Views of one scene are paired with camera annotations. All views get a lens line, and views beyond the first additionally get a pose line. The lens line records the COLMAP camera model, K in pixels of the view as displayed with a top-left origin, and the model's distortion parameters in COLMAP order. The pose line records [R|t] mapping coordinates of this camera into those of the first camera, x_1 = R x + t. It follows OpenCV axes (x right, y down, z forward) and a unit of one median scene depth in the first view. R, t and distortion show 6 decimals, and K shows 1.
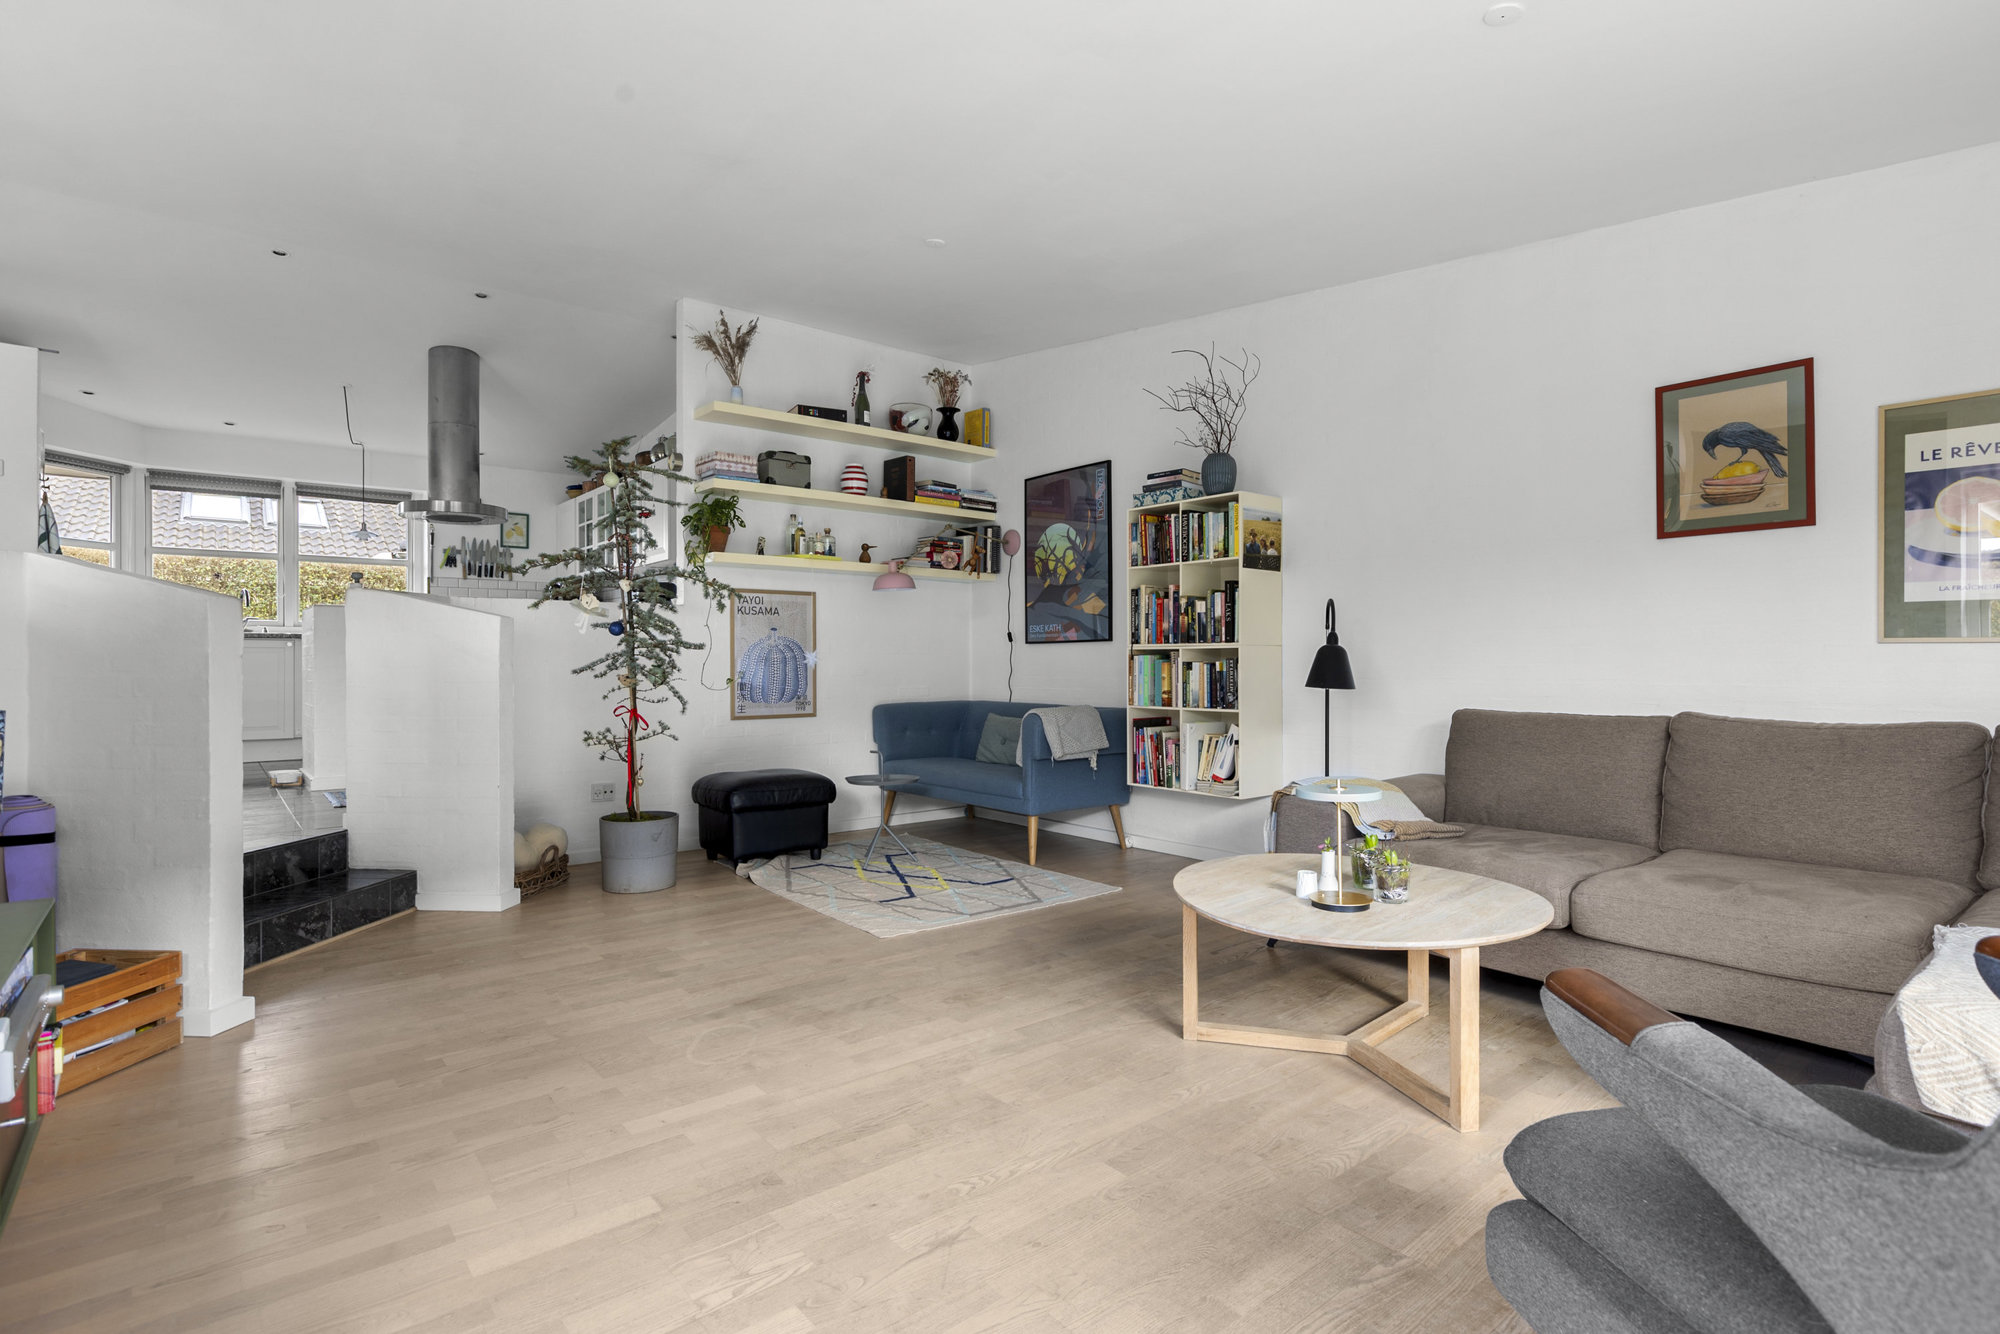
lens RADIAL K [[970.9, 0, 993.6], [0, 970.9, 661.1], [0, 0, 1]] dist [-0.001438, 0.000069]
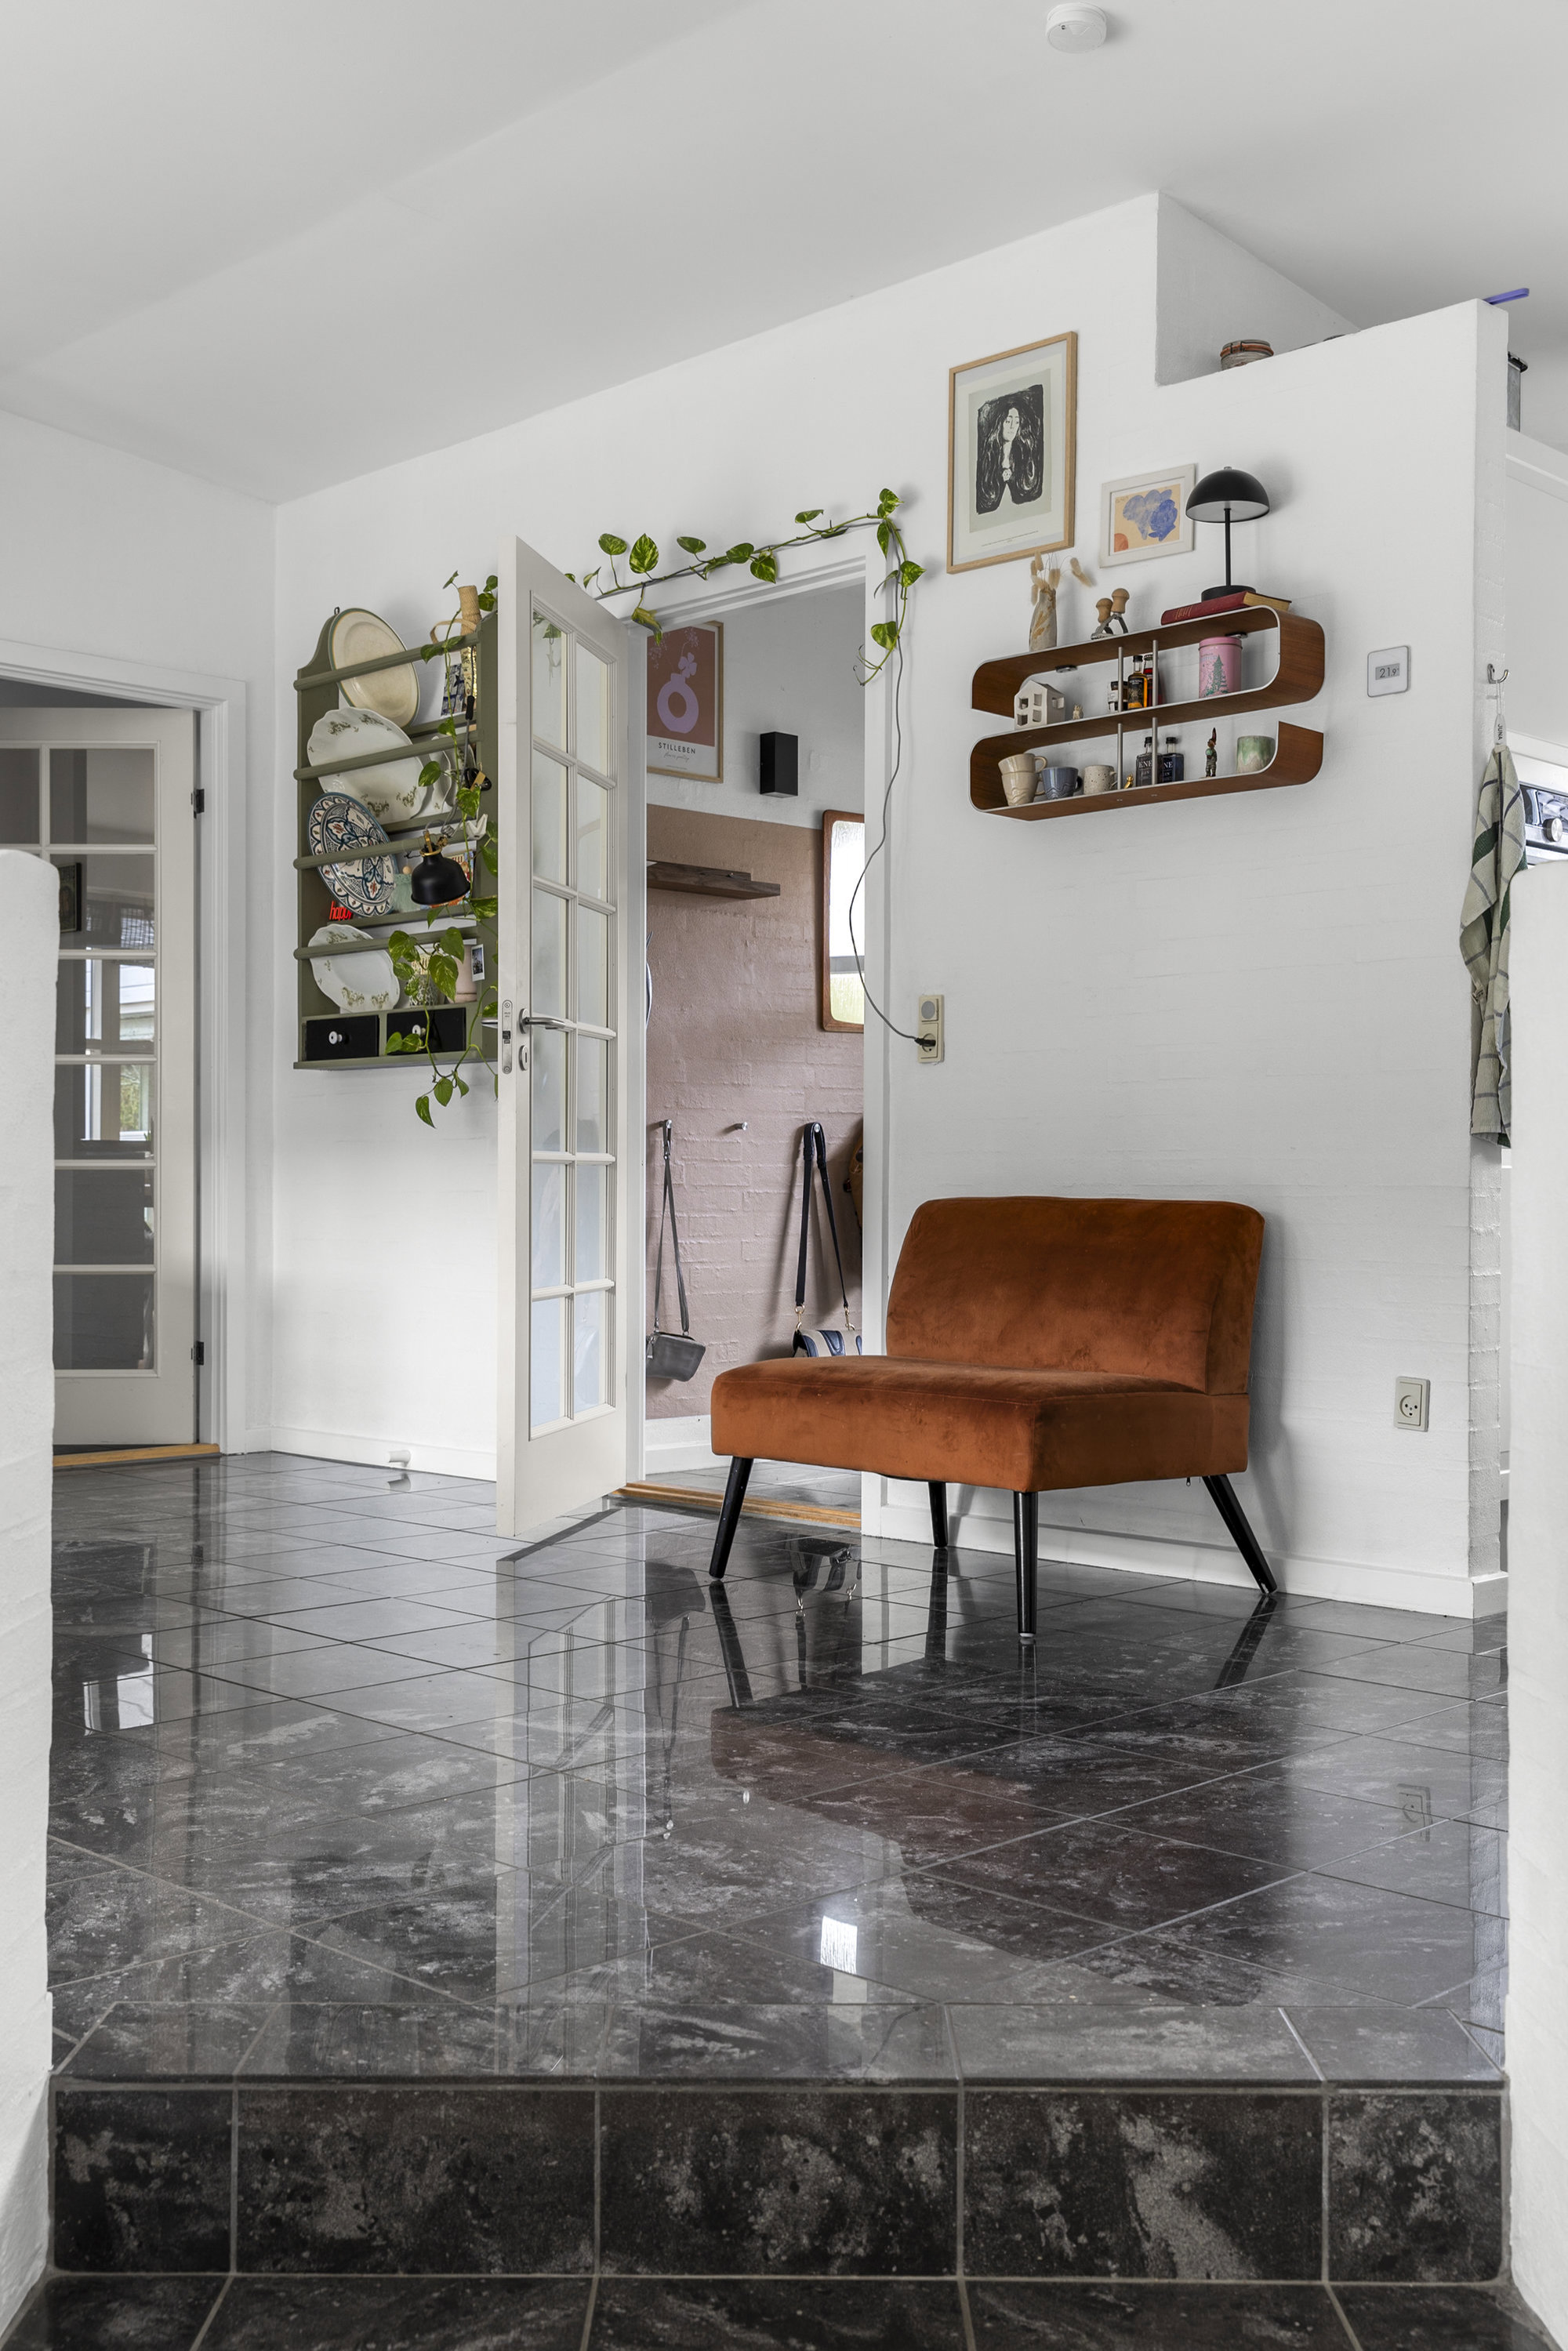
lens RADIAL K [[2382.7, 0, 784.0], [0, 2382.7, 1175.5], [0, 0, 1]] dist [0.046846, -0.012441]
pose [[0.097372, 0.001033, -0.995248, -0.155257], [-0.001151, 0.999999, 0.000926, -0.011287], [0.995247, 0.001055, 0.097373, 0.669271]]
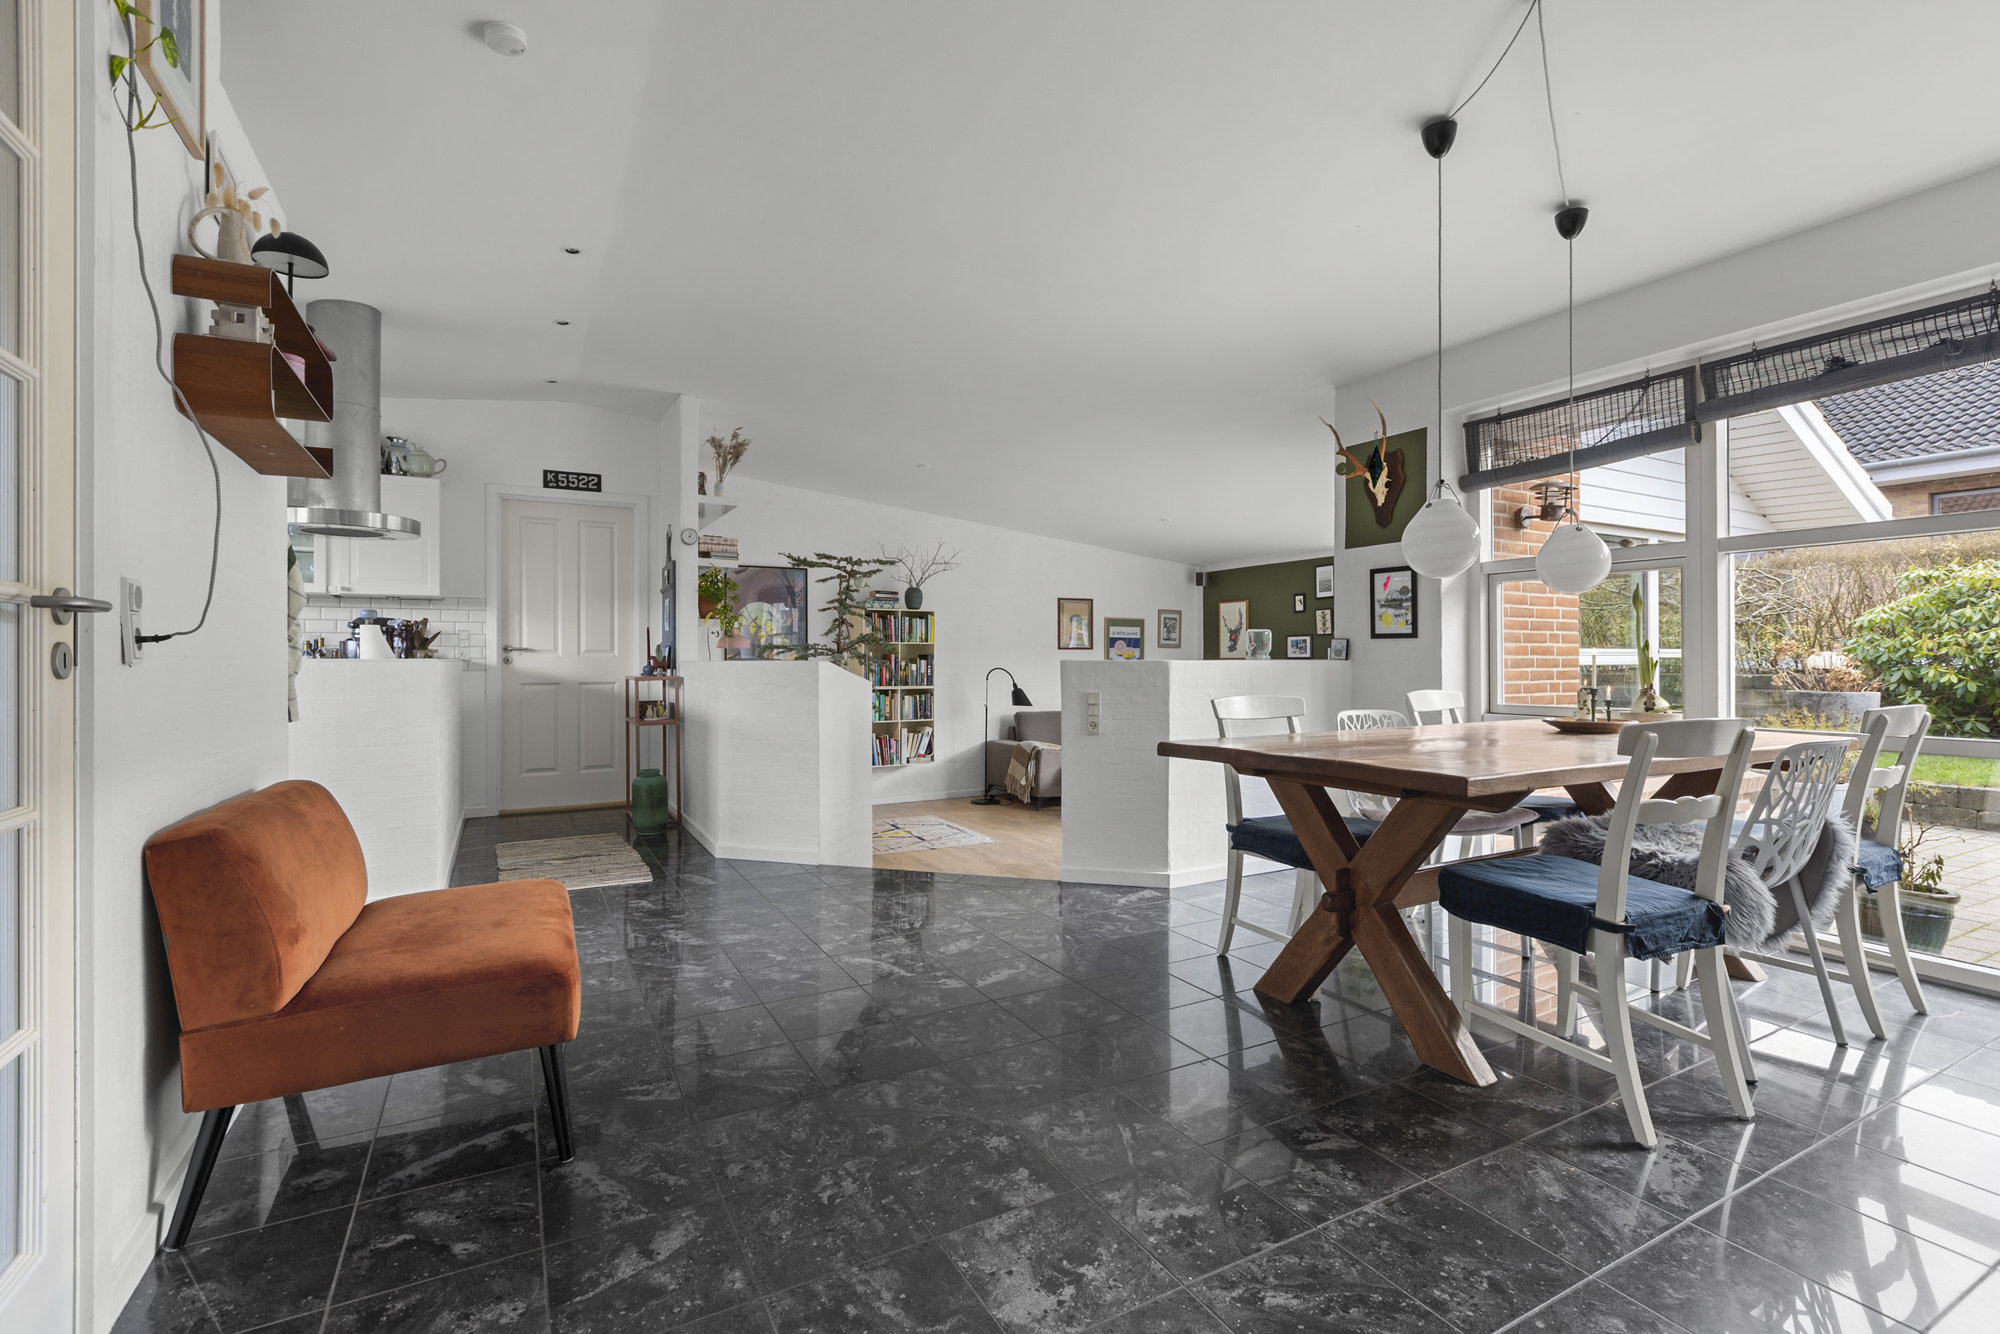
lens RADIAL K [[881.8, 0, 984.8], [0, 881.8, 661.8], [0, 0, 1]] dist [0.000415, 0.000309]
pose [[0.194767, 0.001204, 0.980849, -1.401803], [0.000646, 0.999999, -0.001356, -0.060206], [-0.980849, 0.000898, 0.194766, 0.493744]]
